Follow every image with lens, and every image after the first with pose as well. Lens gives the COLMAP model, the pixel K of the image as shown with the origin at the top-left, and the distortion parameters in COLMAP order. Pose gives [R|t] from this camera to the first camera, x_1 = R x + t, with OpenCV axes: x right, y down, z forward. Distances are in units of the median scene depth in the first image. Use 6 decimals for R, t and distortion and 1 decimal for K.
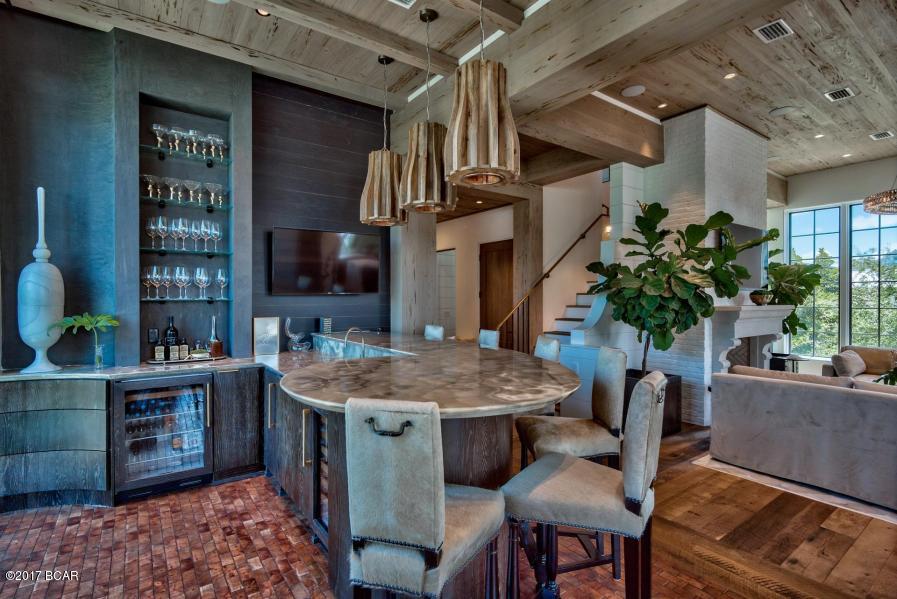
lens RADIAL K [[431.8, 0, 447.7], [0, 431.8, 301.8], [0, 0, 1]] dist [-0.011968, 0.000247]
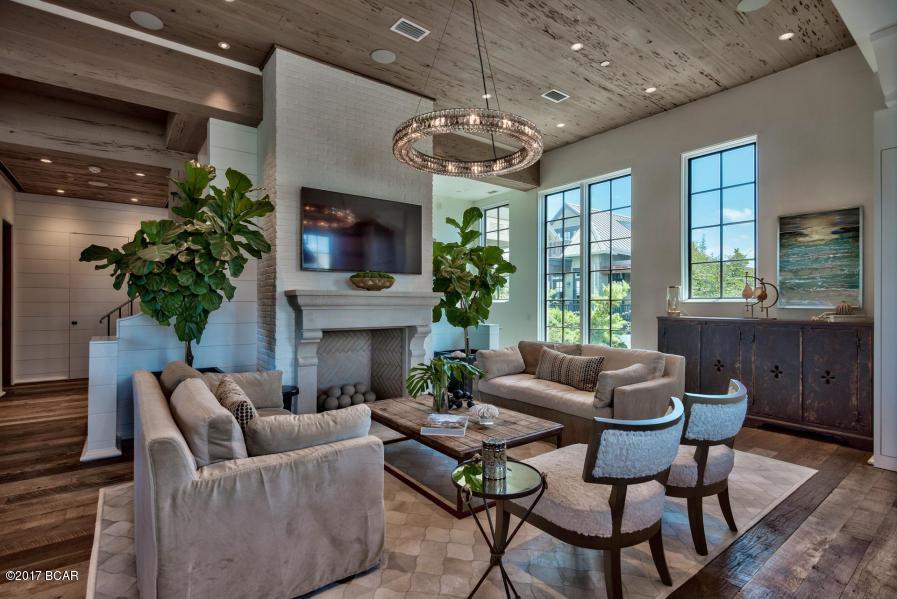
lens RADIAL K [[431.8, 0, 447.7], [0, 431.8, 301.8], [0, 0, 1]] dist [-0.011968, 0.000247]
pose [[0.999080, 0.003362, 0.042745, 1.167488], [-0.003112, 0.999978, -0.005920, 0.047706], [-0.042764, 0.005781, 0.999068, 0.216708]]
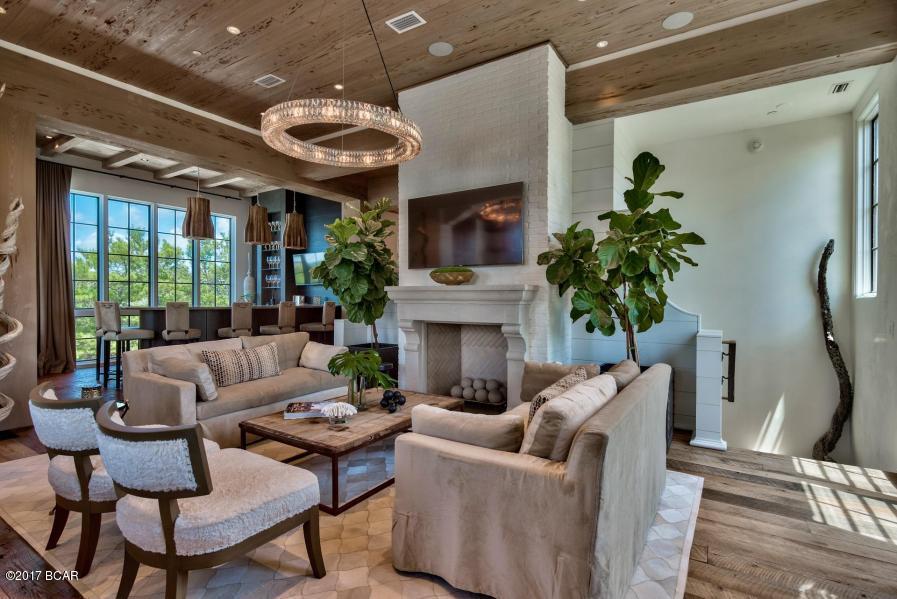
lens RADIAL K [[434.4, 0, 448.9], [0, 434.4, 302.6], [0, 0, 1]] dist [0.001984, 0.000151]
pose [[0.382306, 0.013767, -0.923933, 2.113072], [-0.007756, 0.999902, 0.011690, 0.043353], [0.924003, 0.002697, 0.382375, 0.942118]]
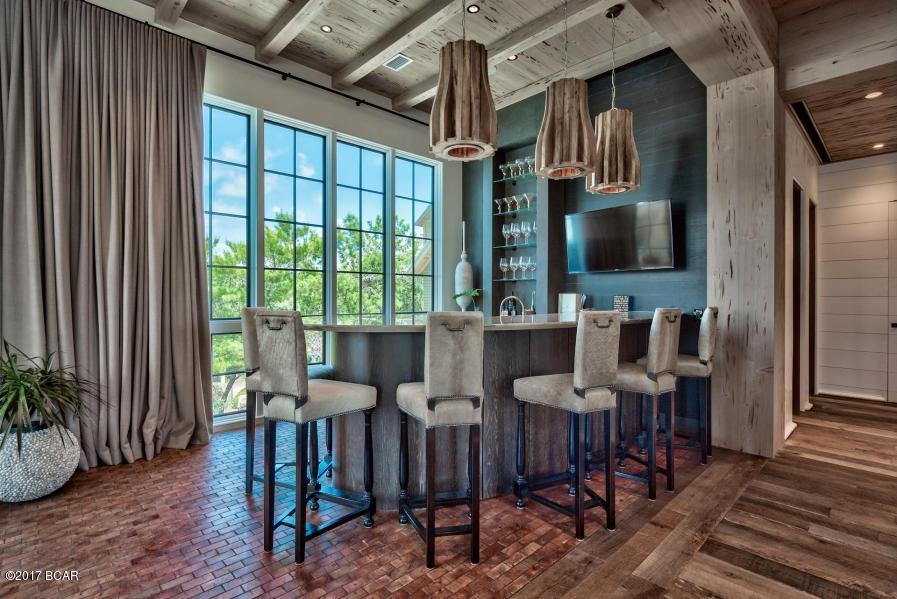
lens RADIAL K [[431.8, 0, 447.7], [0, 431.8, 301.8], [0, 0, 1]] dist [-0.011968, 0.000247]
pose [[0.152041, 0.014592, -0.988267, 0.752556], [-0.004998, 0.999890, 0.013994, 0.048509], [0.988362, 0.002812, 0.152097, 0.535621]]
